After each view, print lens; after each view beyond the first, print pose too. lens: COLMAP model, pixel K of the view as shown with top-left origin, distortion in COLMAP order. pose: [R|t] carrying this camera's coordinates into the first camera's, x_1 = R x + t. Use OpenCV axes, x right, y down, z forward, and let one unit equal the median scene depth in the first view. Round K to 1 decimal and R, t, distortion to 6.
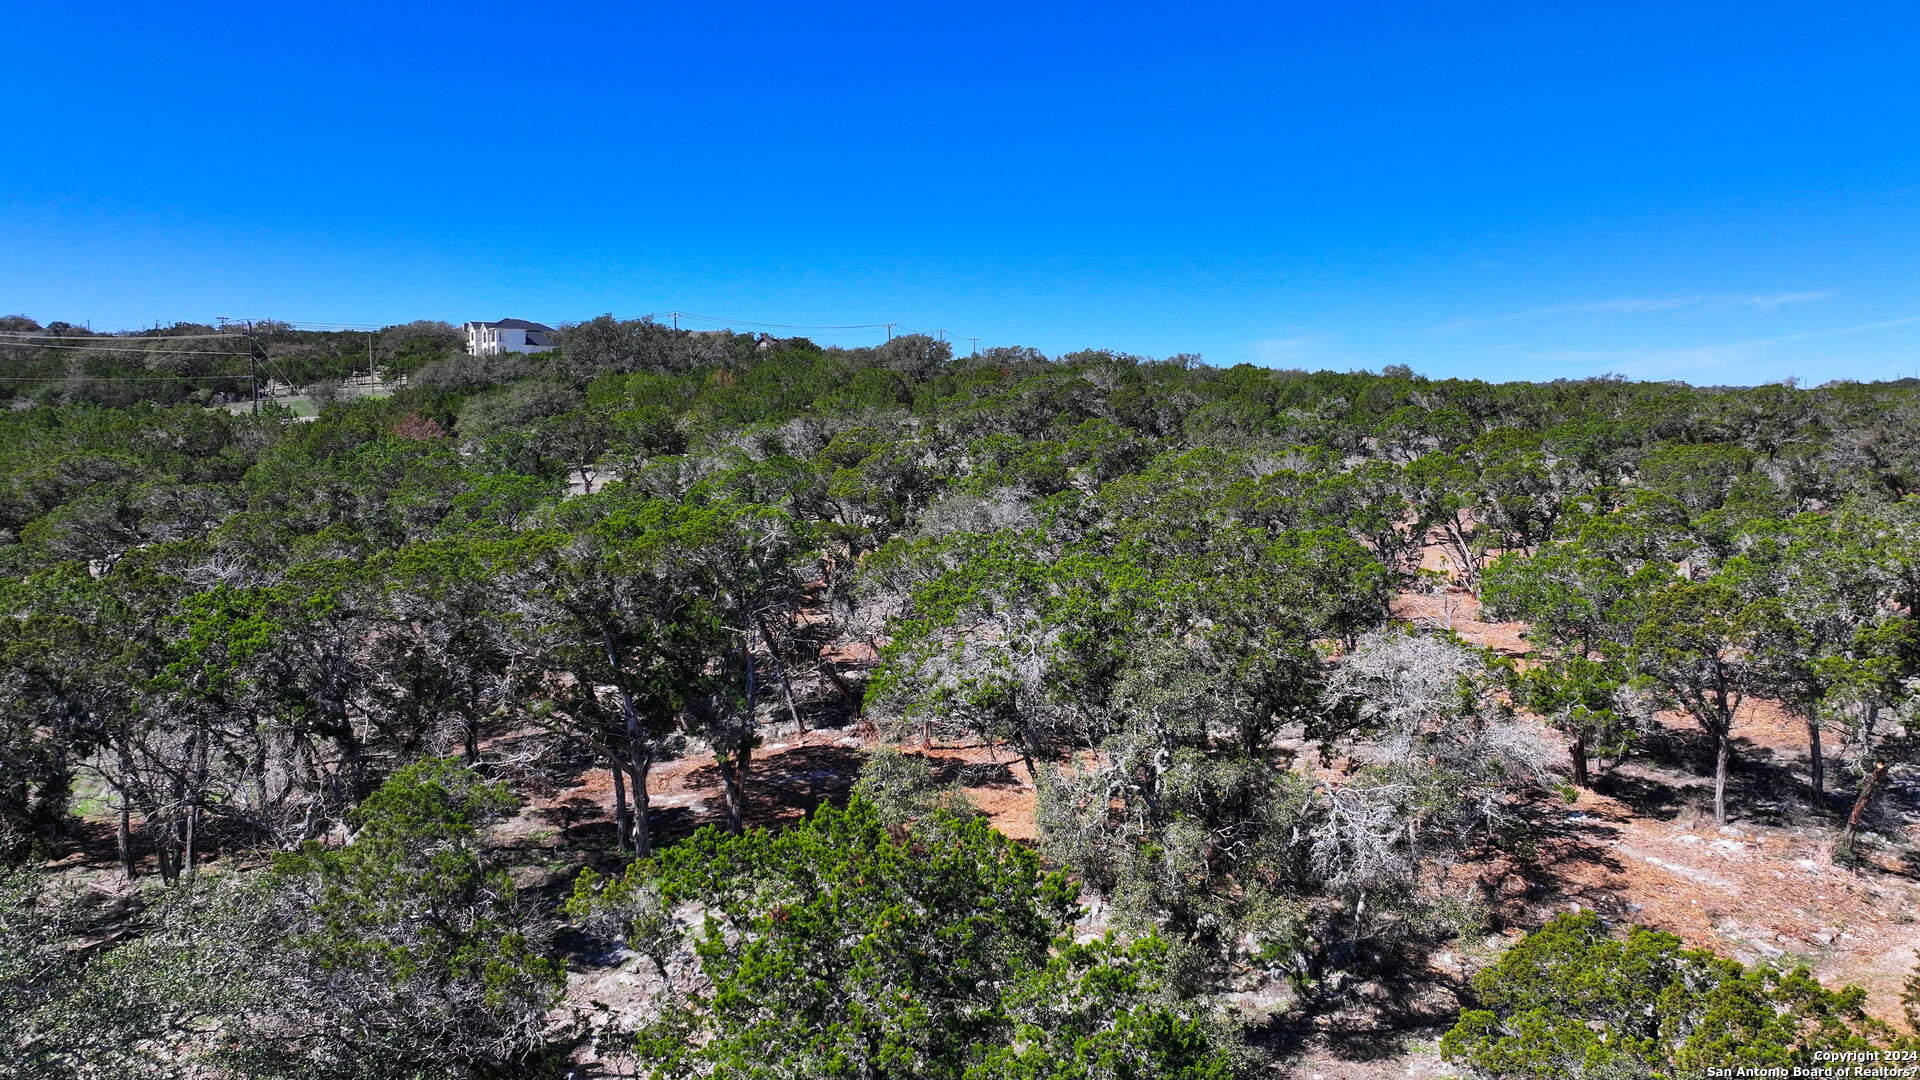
lens RADIAL K [[1364.5, 0, 954.8], [0, 1364.5, 547.8], [0, 0, 1]] dist [0.006272, 0.004042]
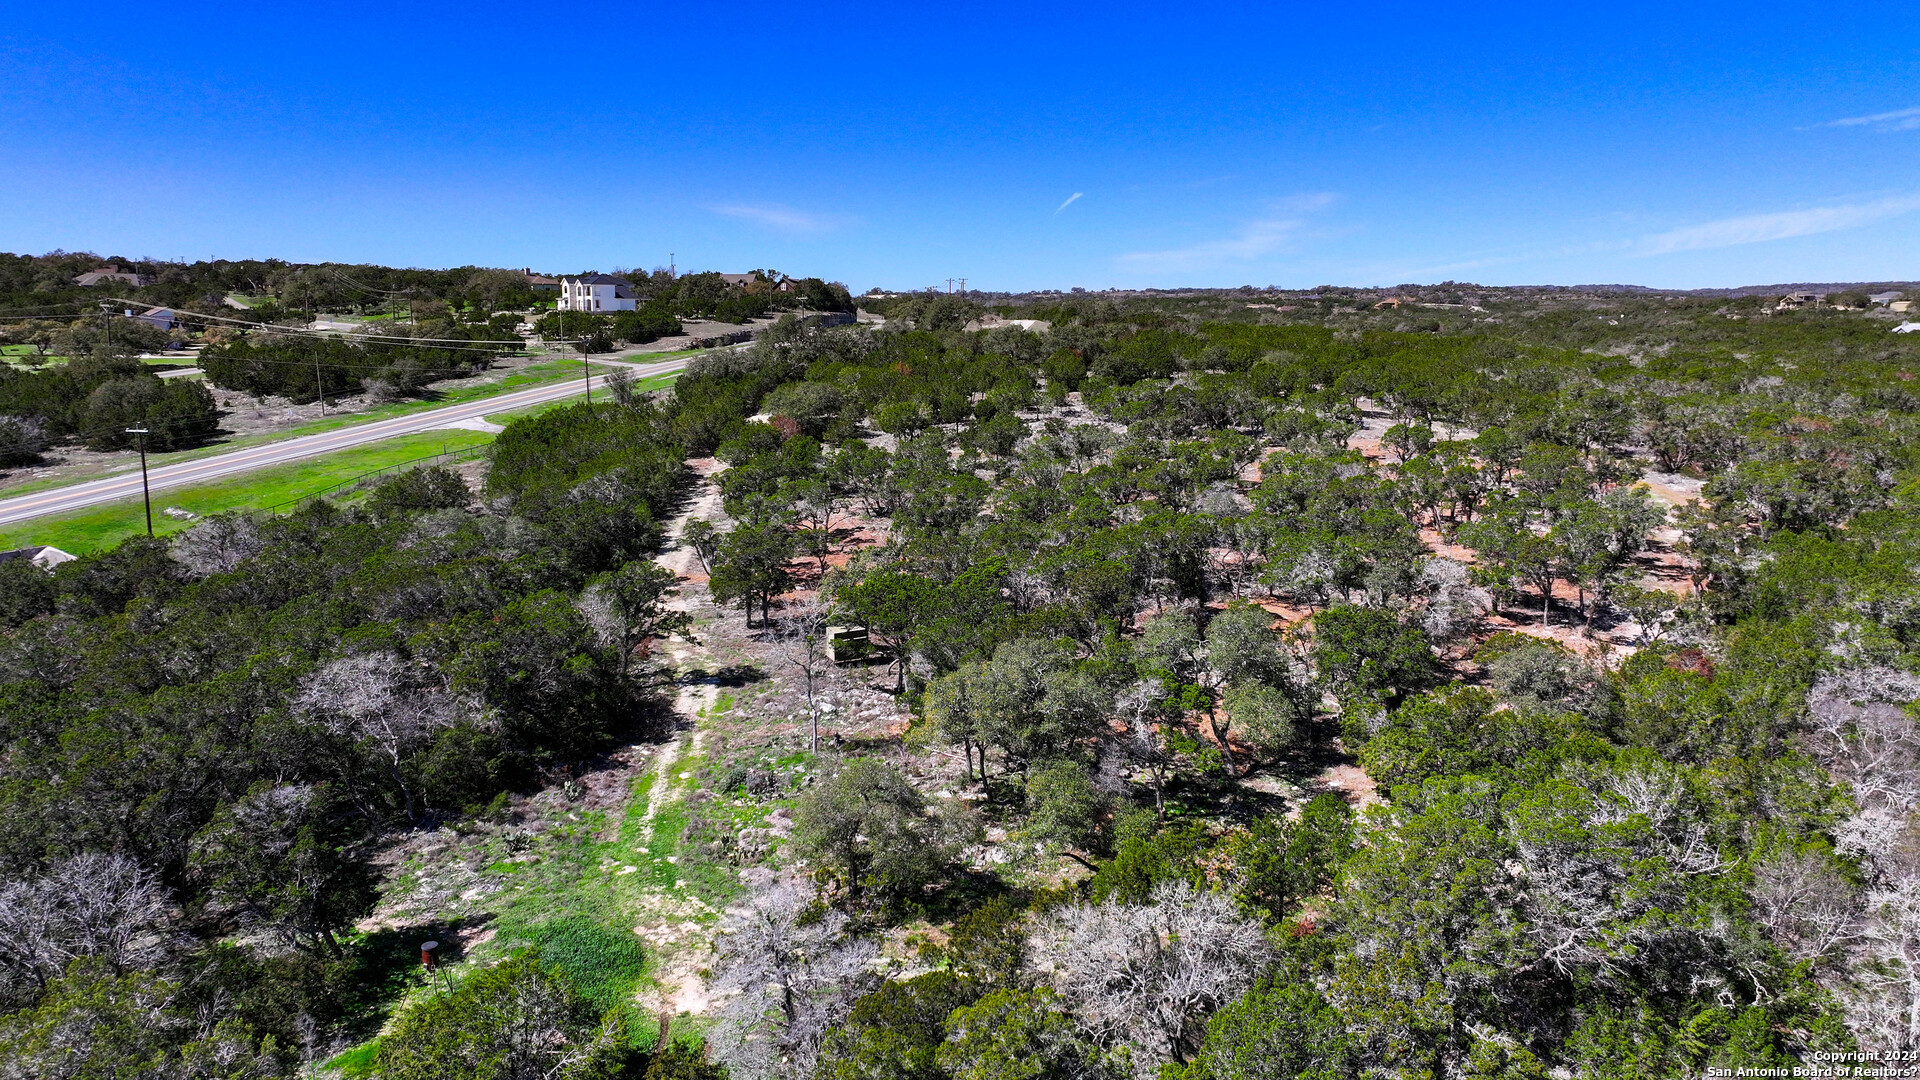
lens RADIAL K [[1364.5, 0, 965.0], [0, 1364.5, 536.4], [0, 0, 1]] dist [0.006272, 0.004042]
pose [[0.996747, -0.010023, 0.079972, -0.727310], [0.004534, 0.997639, 0.068520, -0.150908], [-0.080470, -0.067934, 0.994439, -1.439053]]
